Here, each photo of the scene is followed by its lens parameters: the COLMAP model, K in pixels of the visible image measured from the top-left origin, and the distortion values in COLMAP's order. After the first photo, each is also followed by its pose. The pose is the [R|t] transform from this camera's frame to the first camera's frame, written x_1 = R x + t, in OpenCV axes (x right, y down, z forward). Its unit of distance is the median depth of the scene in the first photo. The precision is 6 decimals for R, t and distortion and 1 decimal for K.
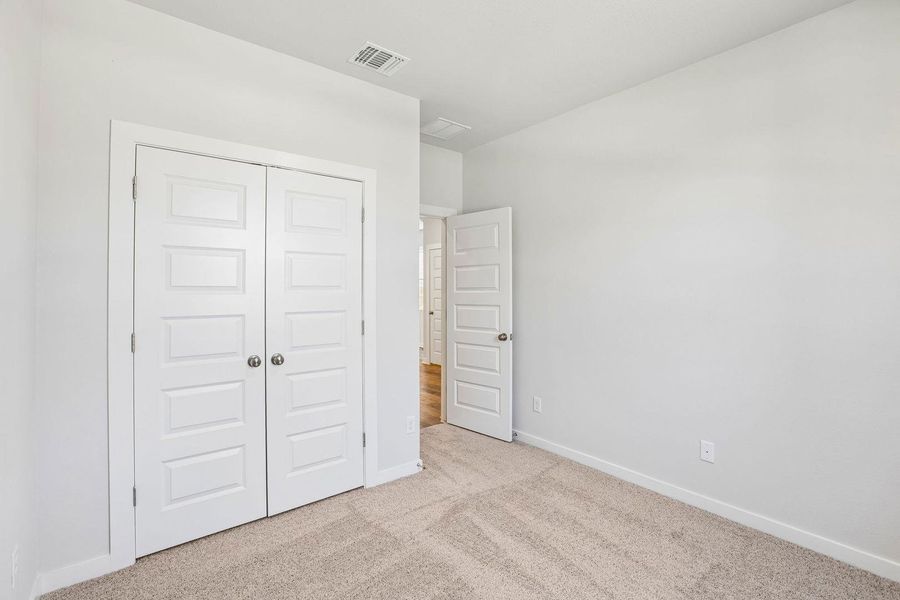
lens RADIAL K [[419.2, 0, 451.9], [0, 419.2, 301.9], [0, 0, 1]] dist [-0.012200, -0.000437]
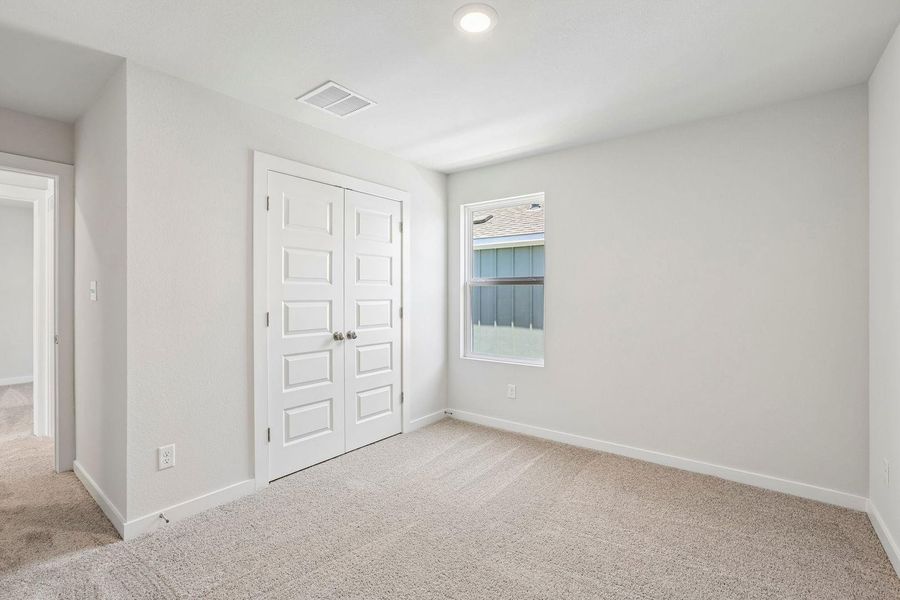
lens RADIAL K [[401.4, 0, 448.8], [0, 401.4, 293.0], [0, 0, 1]] dist [-0.003172, 0.006077]
pose [[0.976330, 0.024956, 0.214841, -0.399699], [-0.023033, 0.999669, -0.011448, 0.011610], [-0.215055, 0.006229, 0.976582, -0.318257]]
